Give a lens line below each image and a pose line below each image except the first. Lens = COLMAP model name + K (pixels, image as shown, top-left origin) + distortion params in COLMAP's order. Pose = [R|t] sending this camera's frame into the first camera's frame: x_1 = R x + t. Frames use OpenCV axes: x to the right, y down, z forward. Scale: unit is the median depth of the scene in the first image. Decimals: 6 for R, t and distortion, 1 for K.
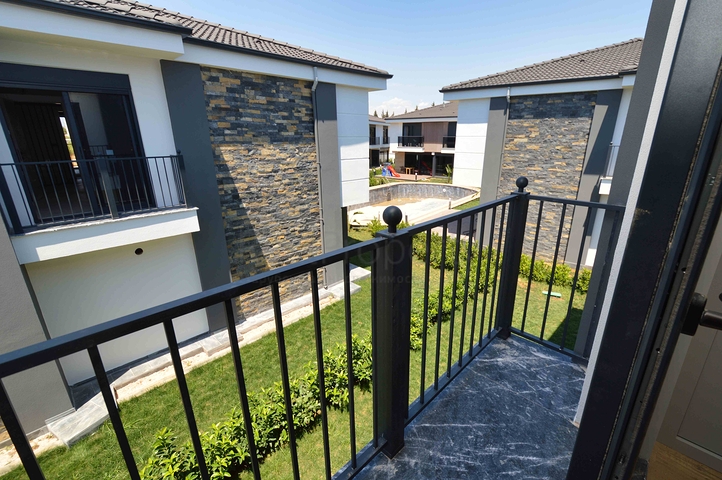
lens RADIAL K [[323.8, 0, 364.4], [0, 323.8, 242.2], [0, 0, 1]] dist [0.000135, -0.004056]
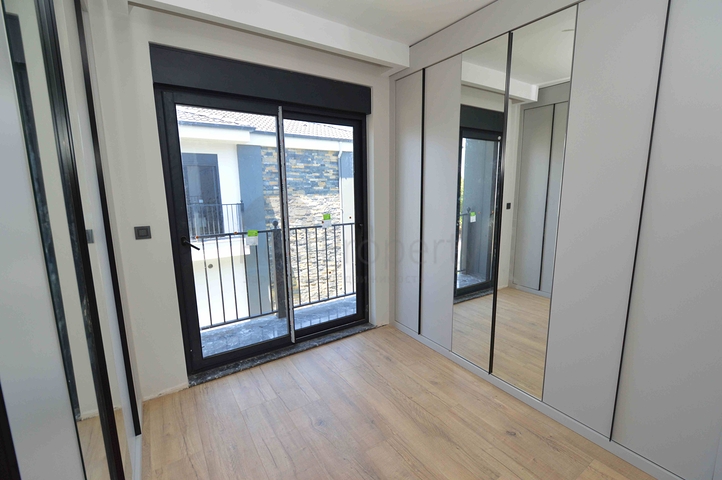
lens RADIAL K [[323.8, 0, 363.3], [0, 323.8, 239.0], [0, 0, 1]] dist [0.000135, -0.004056]
pose [[0.981827, 0.017423, -0.188978, 0.217323], [-0.046739, 0.987305, -0.151803, 0.078823], [0.183934, 0.157877, 0.970177, -0.268546]]
